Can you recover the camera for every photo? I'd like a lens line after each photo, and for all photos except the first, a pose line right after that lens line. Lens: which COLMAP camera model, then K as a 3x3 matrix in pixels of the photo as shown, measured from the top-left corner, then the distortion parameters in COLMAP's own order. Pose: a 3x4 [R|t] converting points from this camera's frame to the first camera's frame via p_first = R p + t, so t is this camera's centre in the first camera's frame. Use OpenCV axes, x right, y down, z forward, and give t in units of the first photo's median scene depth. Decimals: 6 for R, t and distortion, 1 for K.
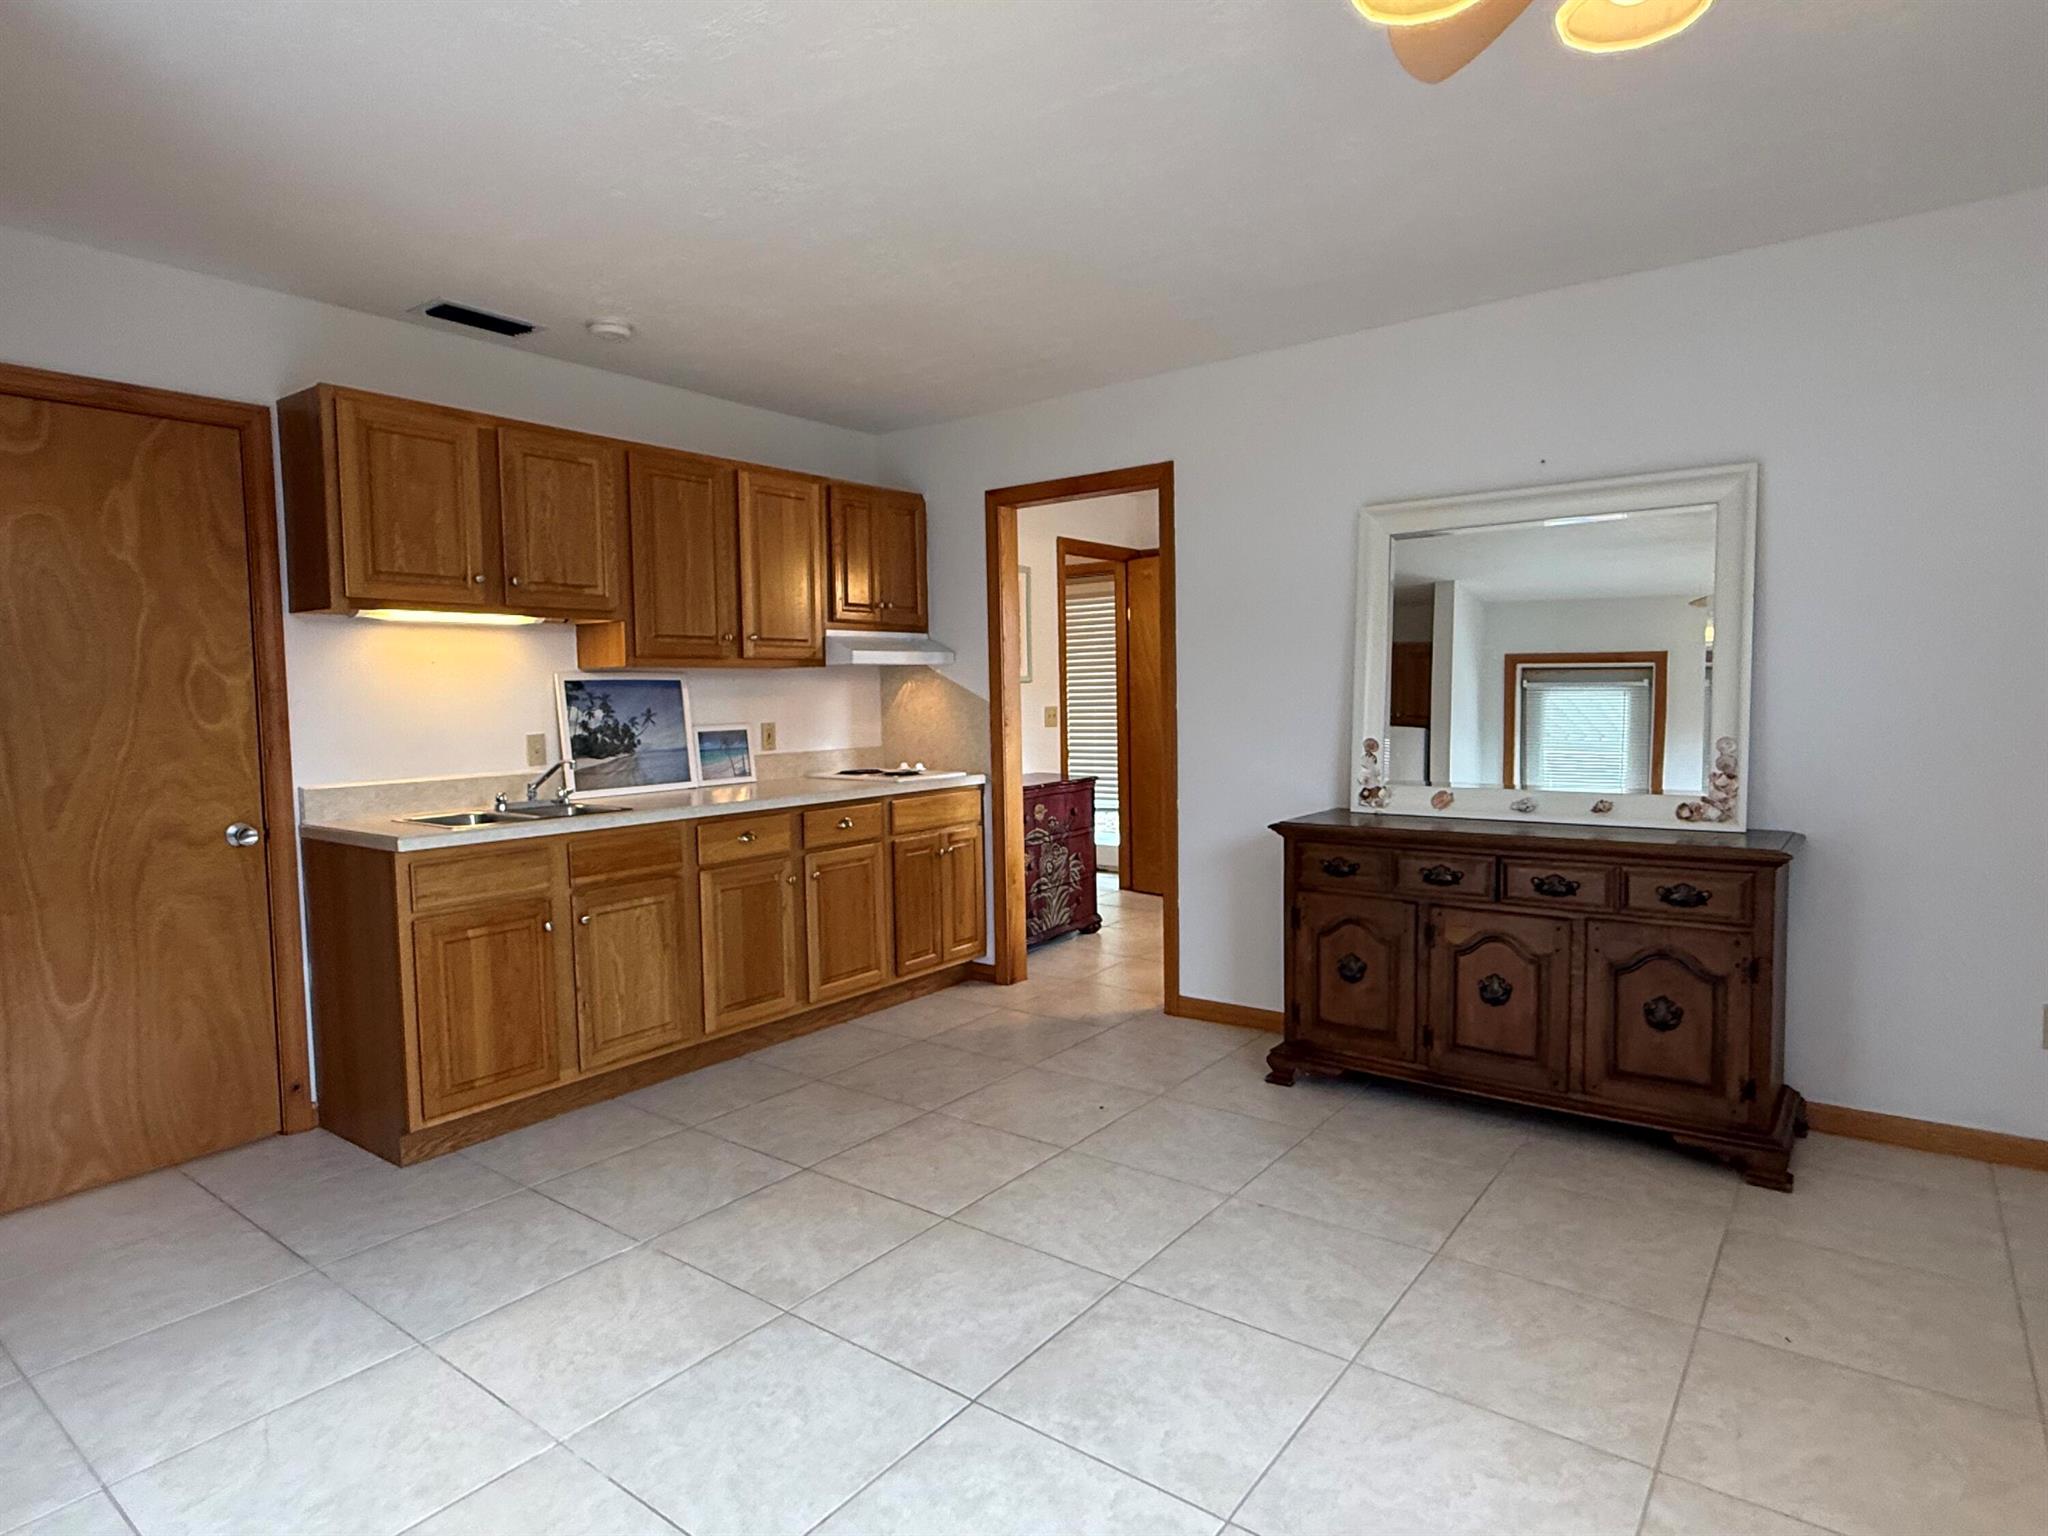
lens RADIAL K [[1130.9, 0, 1020.1], [0, 1130.9, 765.3], [0, 0, 1]] dist [-0.001677, -0.000555]
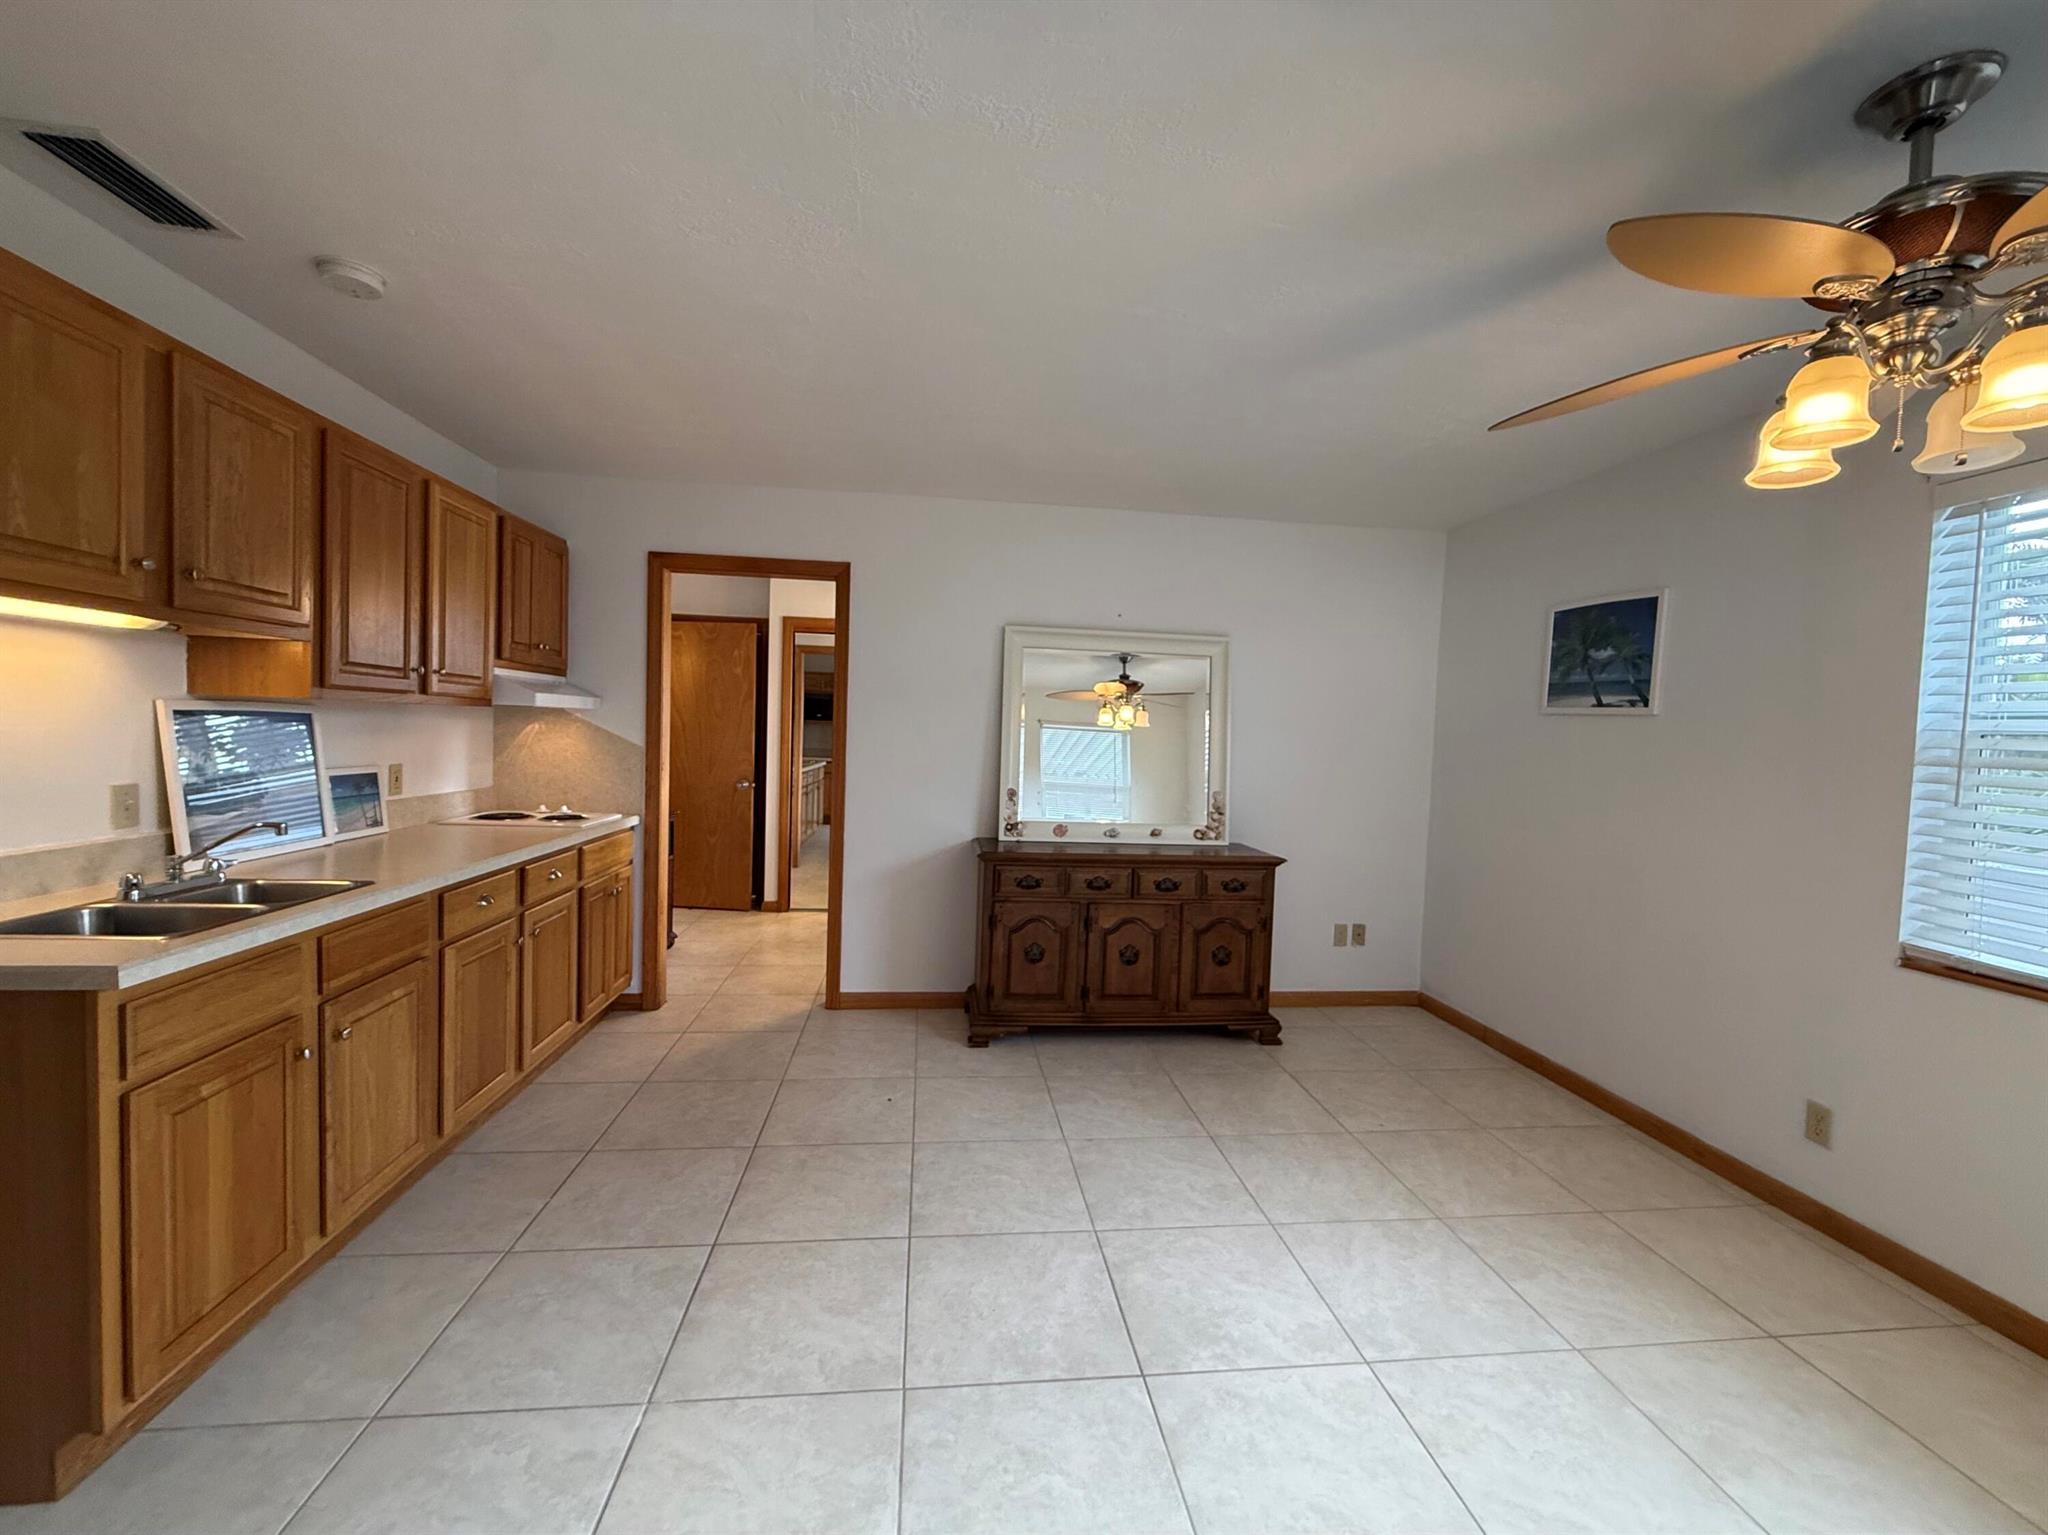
lens RADIAL K [[817.9, 0, 1024.0], [0, 817.9, 767.5], [0, 0, 1]] dist [0.000272, 0.000314]
pose [[0.717565, 0.014799, 0.696334, -0.435072], [-0.004106, 0.999847, -0.017018, -0.035743], [-0.696479, 0.009352, 0.717516, 0.274043]]
